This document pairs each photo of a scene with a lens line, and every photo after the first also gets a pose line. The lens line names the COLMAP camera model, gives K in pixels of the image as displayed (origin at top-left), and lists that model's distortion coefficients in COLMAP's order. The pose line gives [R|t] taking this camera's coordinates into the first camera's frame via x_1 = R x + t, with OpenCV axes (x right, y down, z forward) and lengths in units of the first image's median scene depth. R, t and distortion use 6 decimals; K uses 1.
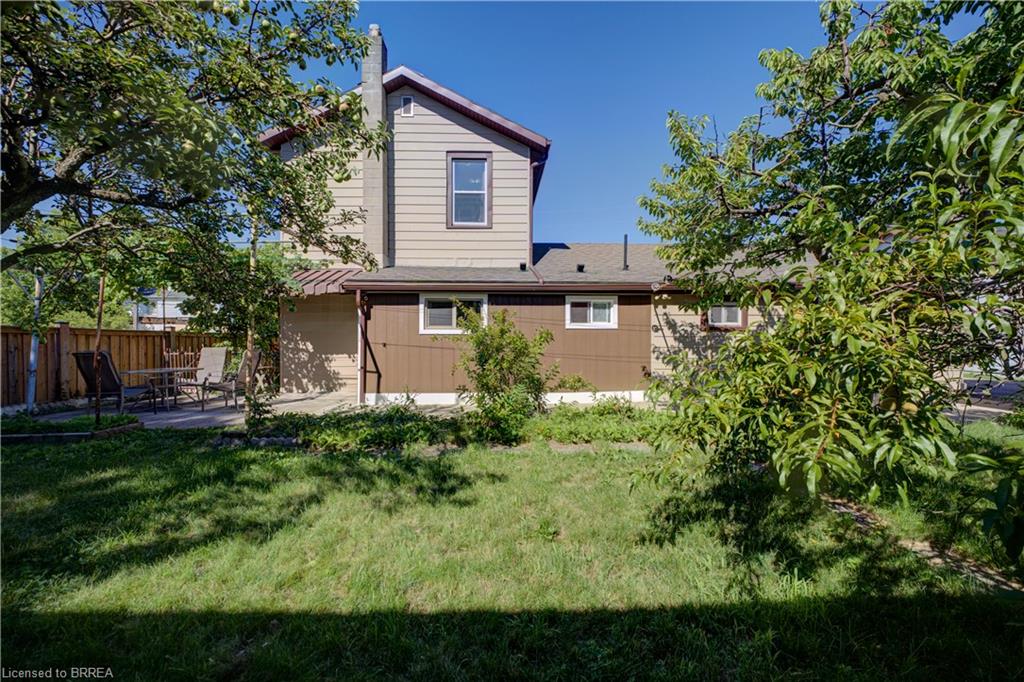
lens RADIAL K [[411.7, 0, 515.6], [0, 411.7, 342.1], [0, 0, 1]] dist [0.003062, 0.000315]
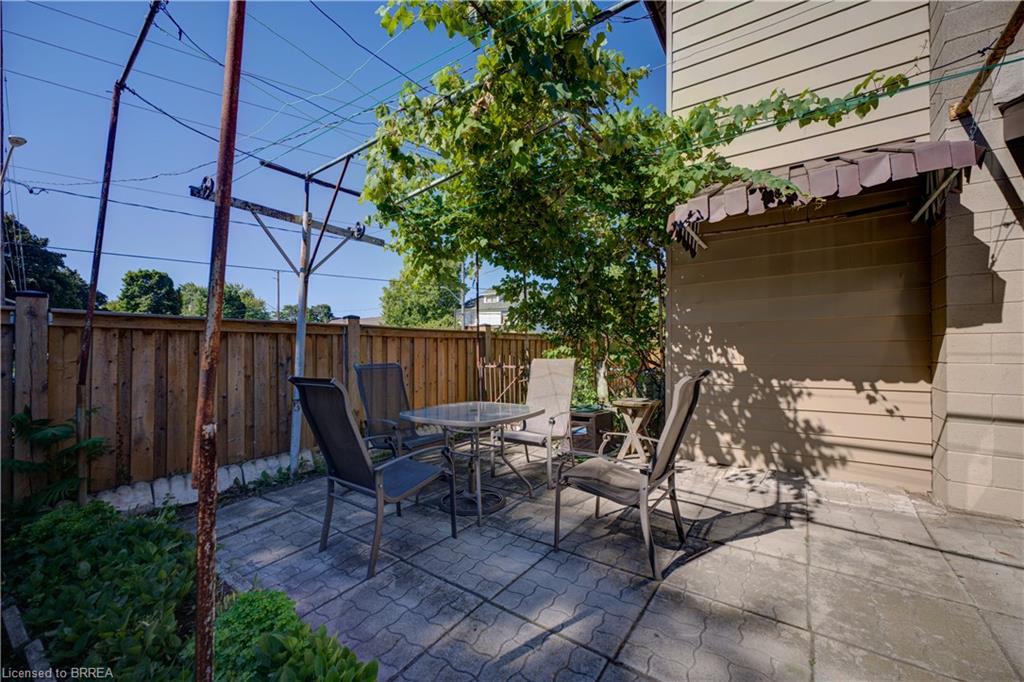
lens RADIAL K [[411.7, 0, 511.7], [0, 411.7, 343.1], [0, 0, 1]] dist [0.003062, 0.000315]
pose [[0.805439, -0.007677, -0.592629, -0.435609], [0.000825, 0.999930, -0.011831, -0.000413], [0.592678, 0.009040, 0.805389, 0.522885]]
